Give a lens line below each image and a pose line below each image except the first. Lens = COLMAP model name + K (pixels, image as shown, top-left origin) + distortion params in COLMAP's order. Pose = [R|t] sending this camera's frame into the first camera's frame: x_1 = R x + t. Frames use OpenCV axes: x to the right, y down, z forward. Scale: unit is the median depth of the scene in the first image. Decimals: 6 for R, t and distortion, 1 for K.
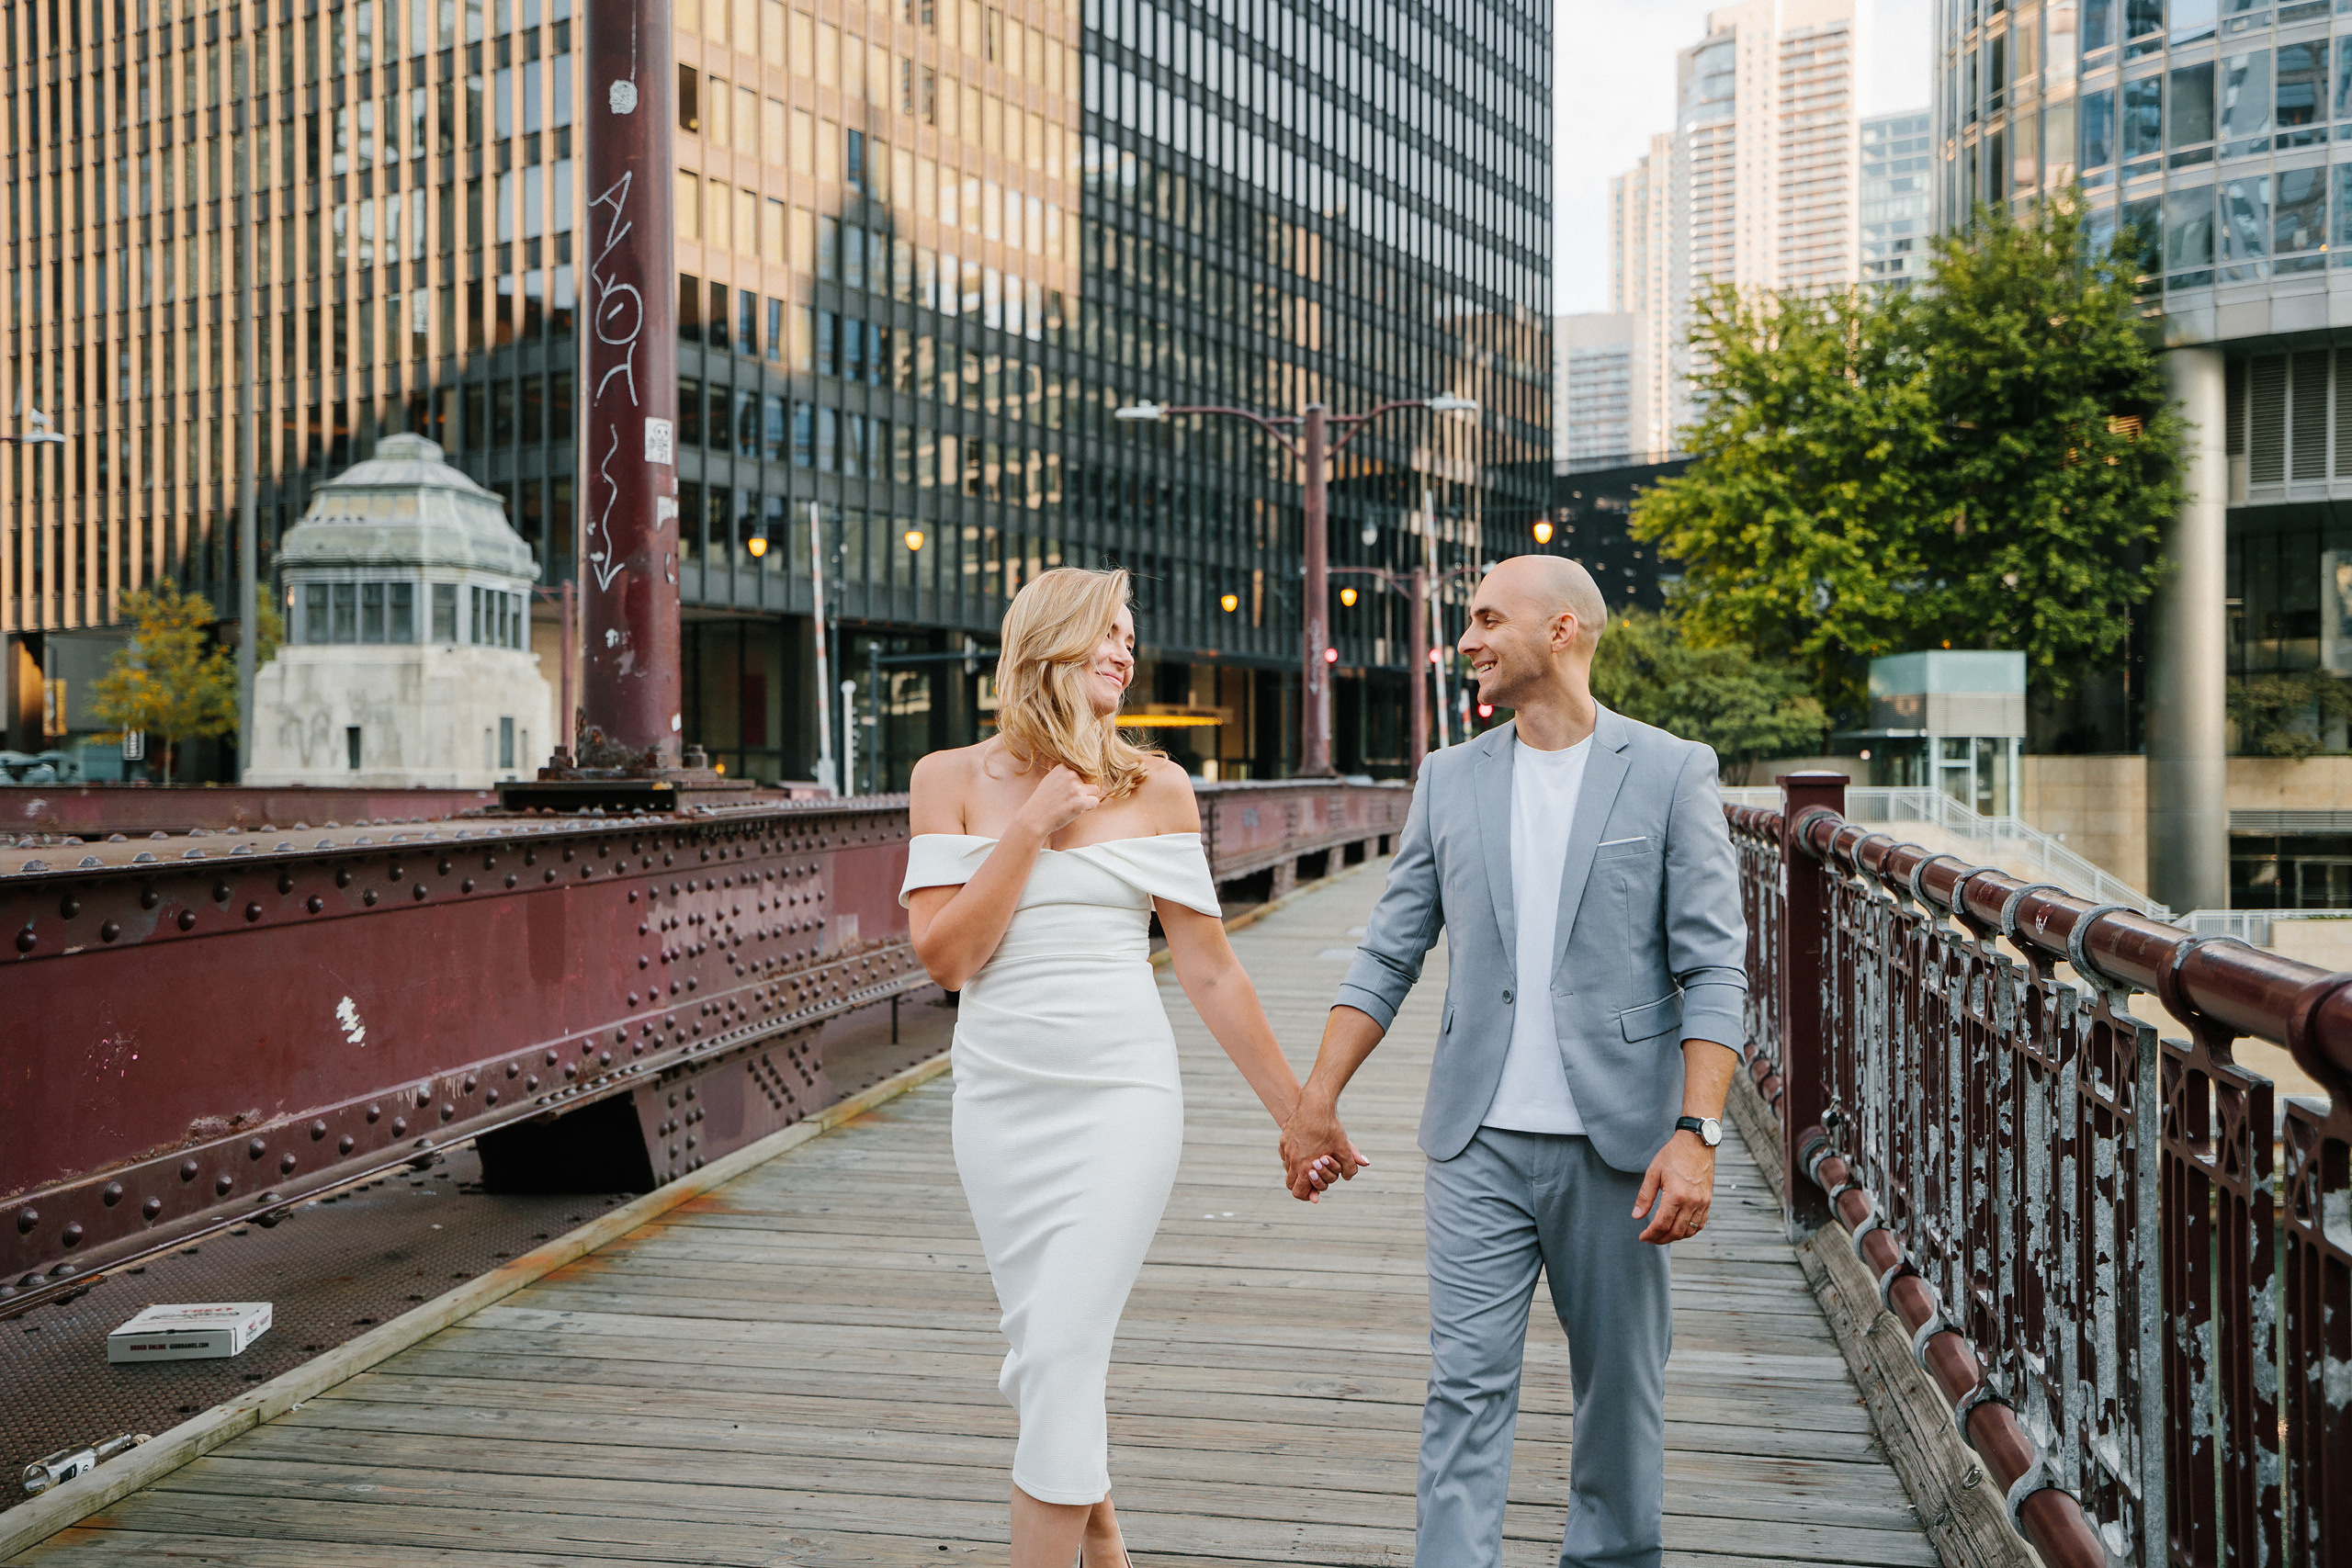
lens RADIAL K [[2155.3, 0, 1156.6], [0, 2155.3, 782.0], [0, 0, 1]] dist [0.016960, 0.038506]
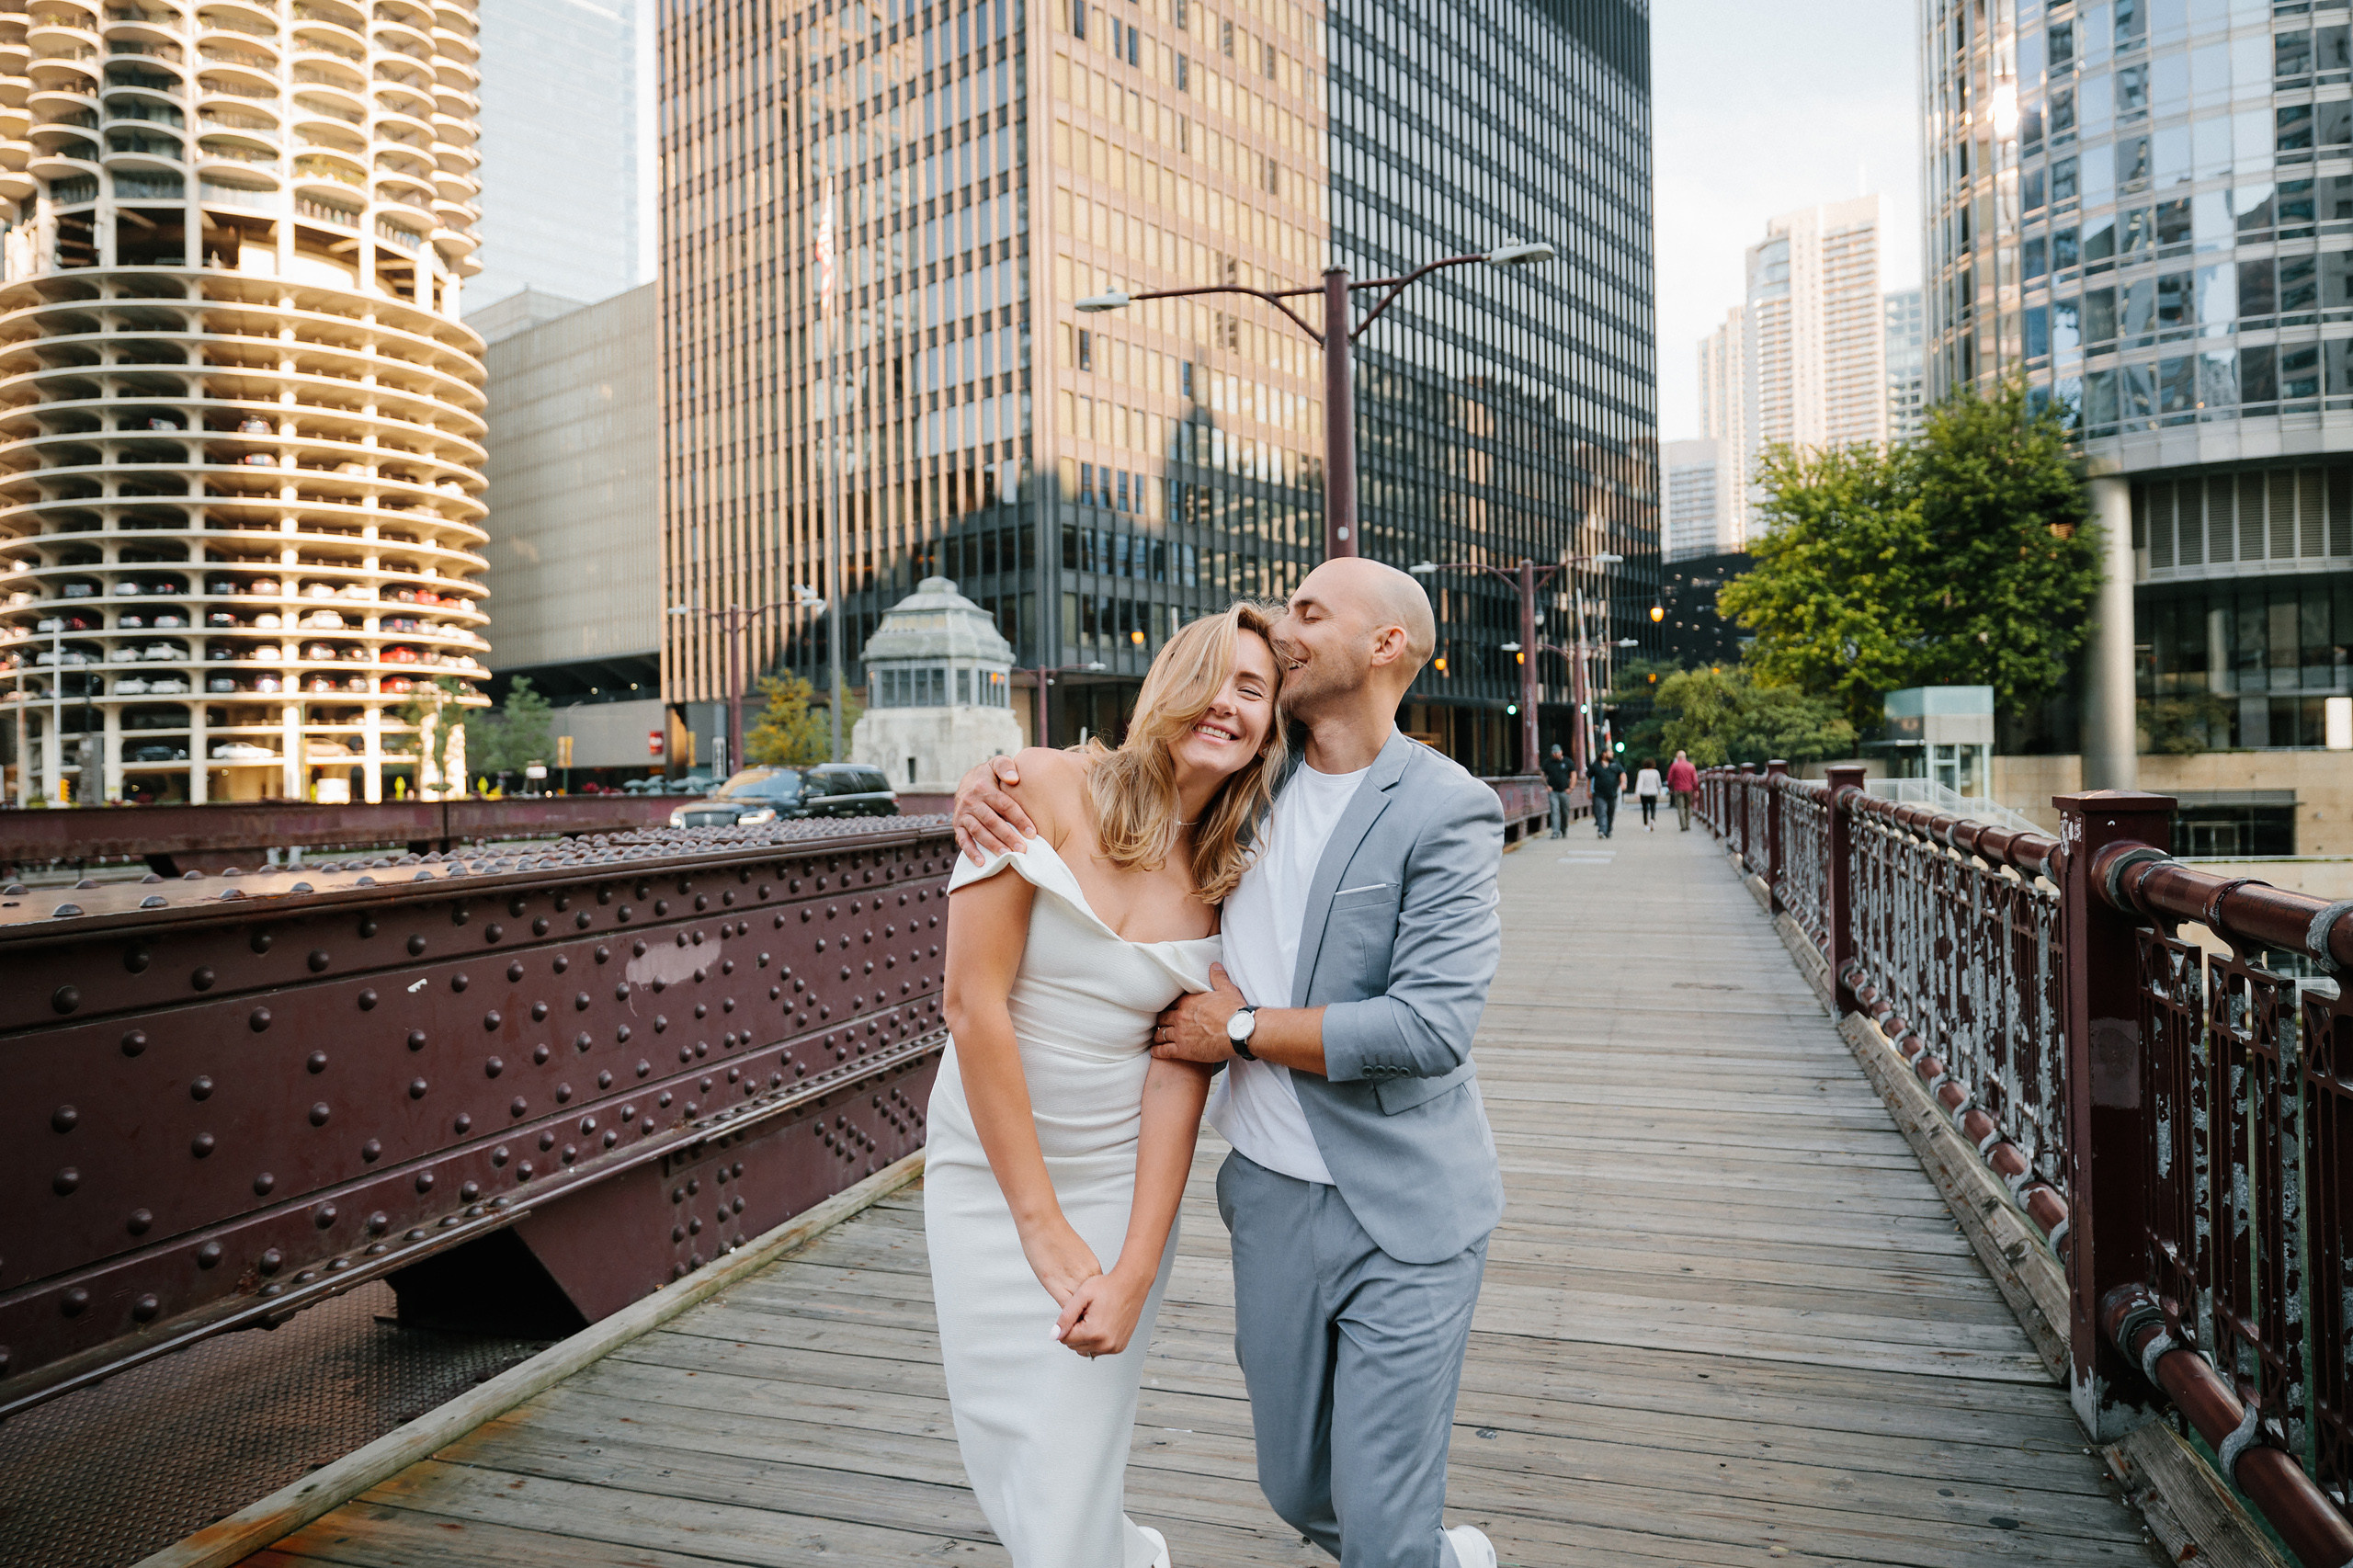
lens RADIAL K [[1685.9, 0, 1135.7], [0, 1685.9, 791.8], [0, 0, 1]] dist [-0.015378, 0.004275]
pose [[0.992651, -0.016843, -0.119833, -0.042809], [0.016677, 0.999858, -0.002395, 0.004906], [0.119857, 0.000379, 0.992791, -0.206812]]
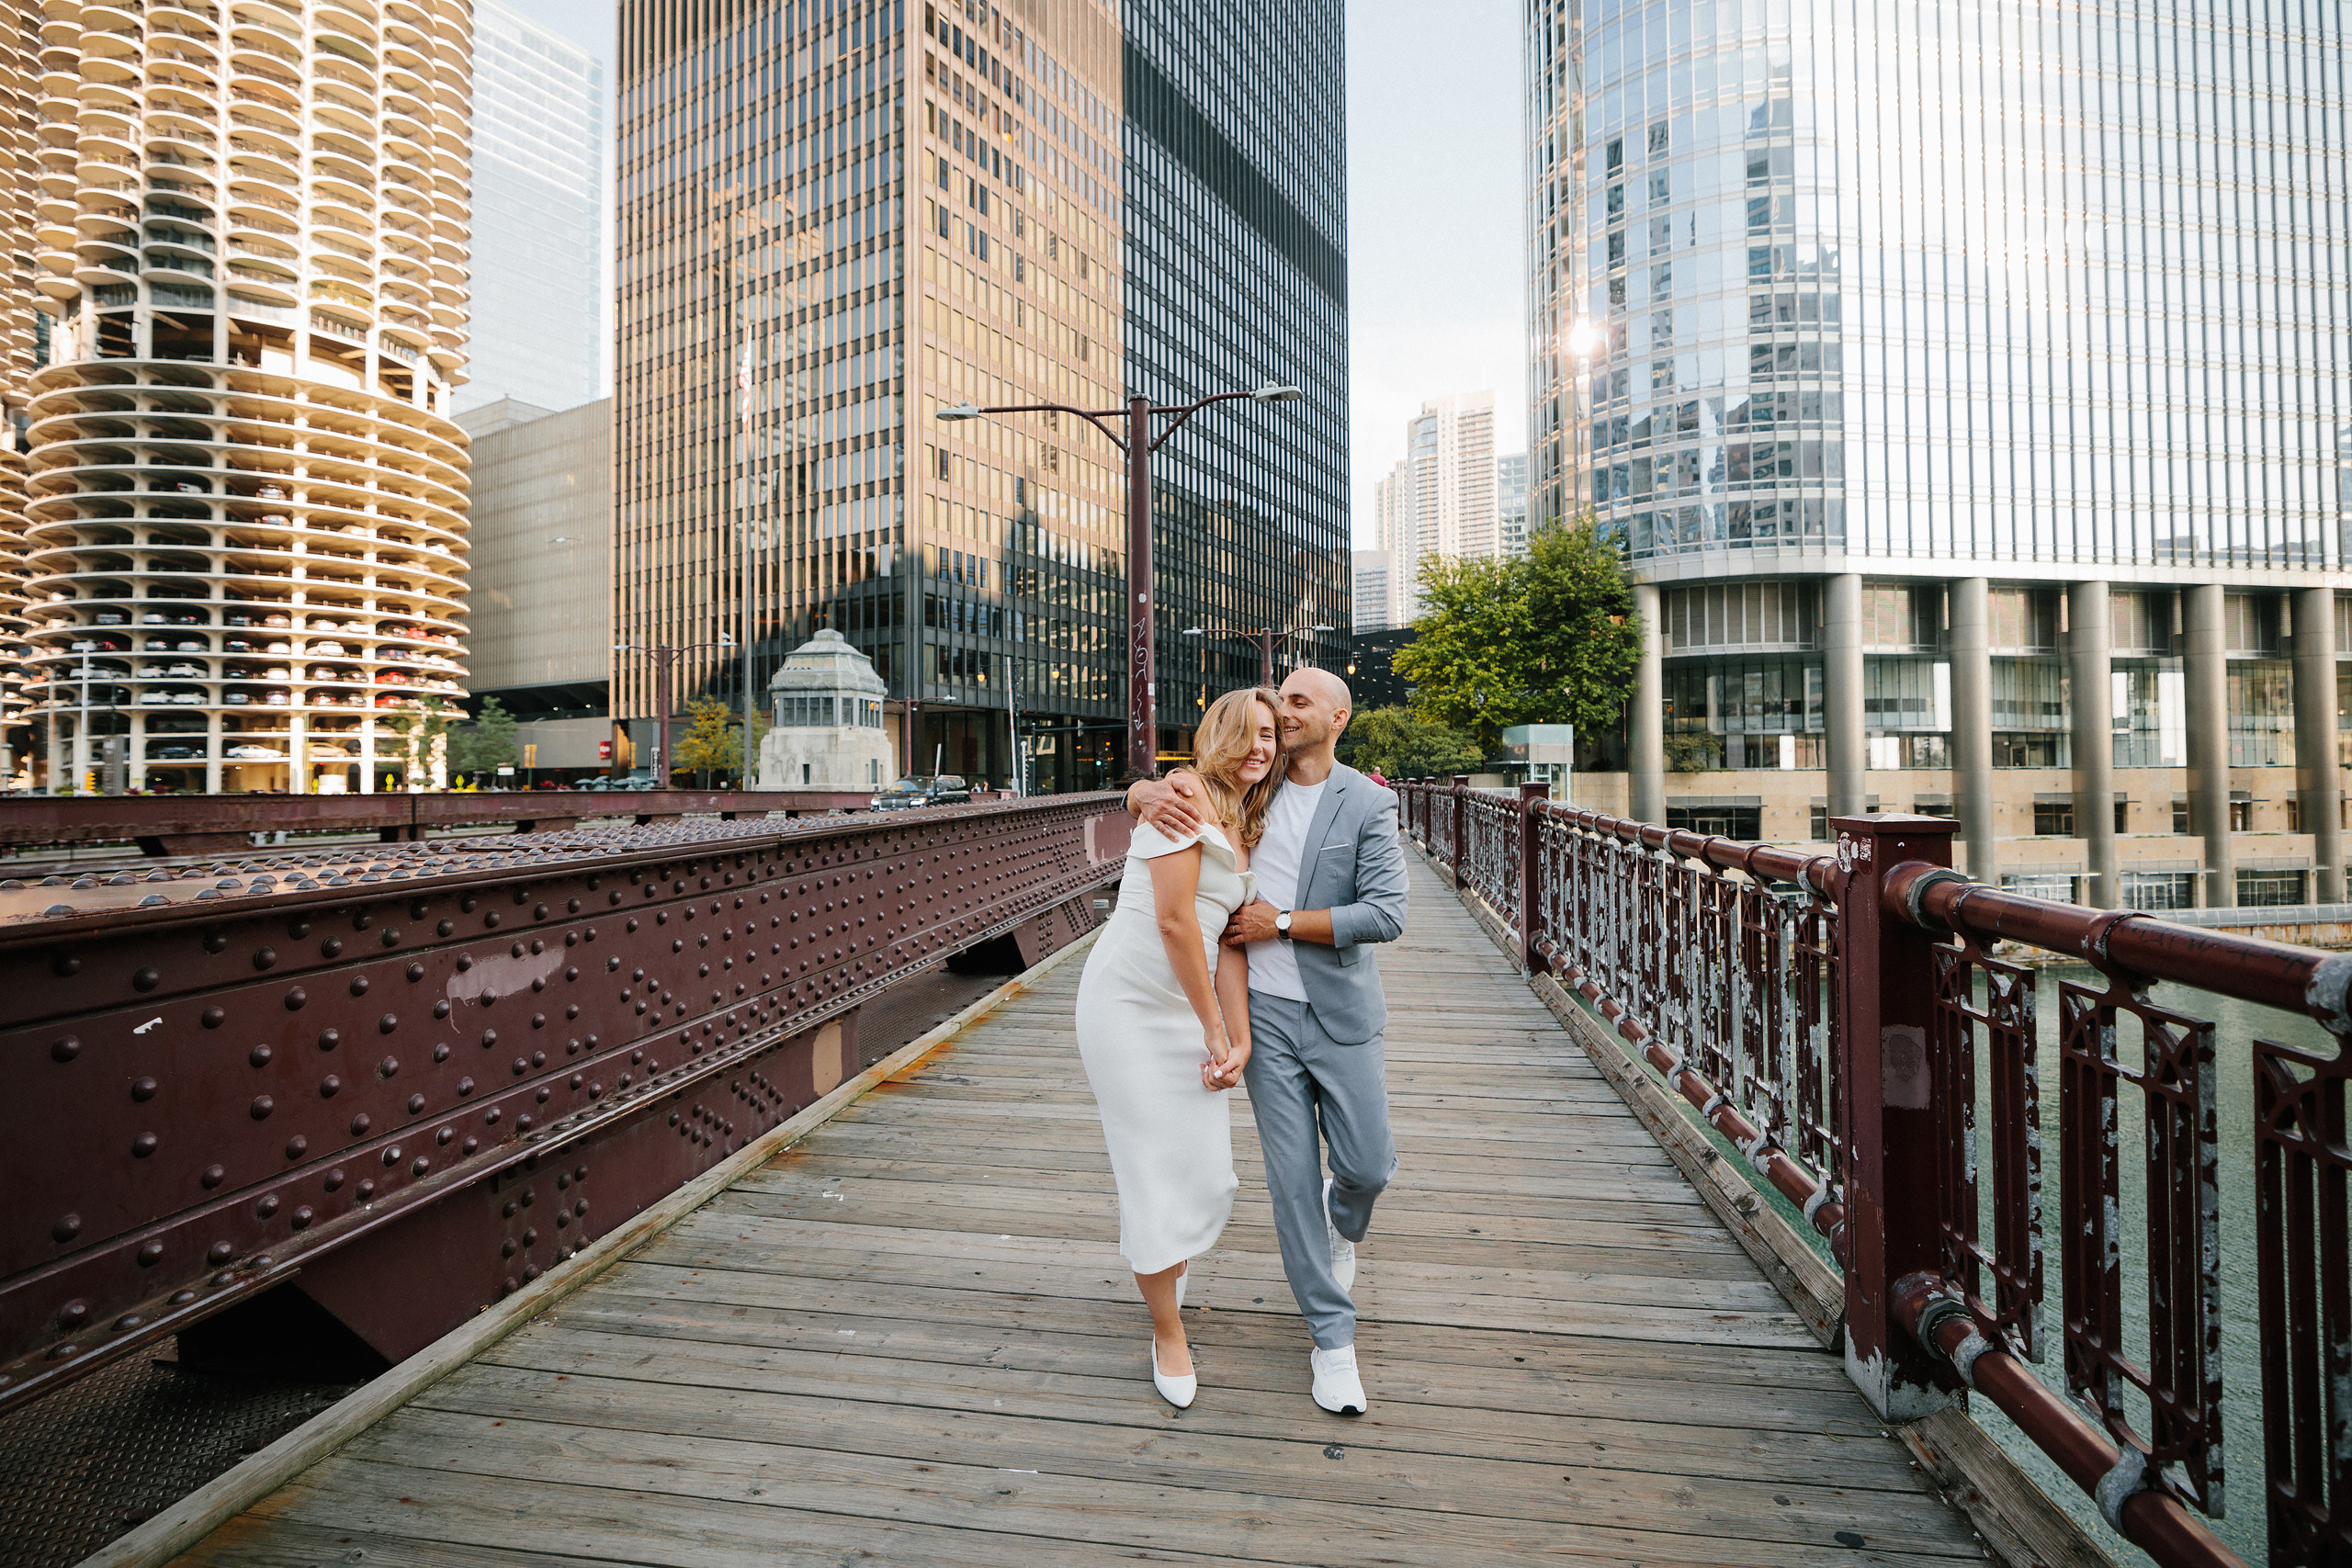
lens RADIAL K [[1203.8, 0, 1168.9], [0, 1203.8, 764.4], [0, 0, 1]] dist [-0.020524, 0.005885]
pose [[0.999260, -0.006780, 0.037853, -0.046576], [0.007649, 0.999709, -0.022879, 0.003936], [-0.037687, 0.023151, 0.999021, -0.179386]]
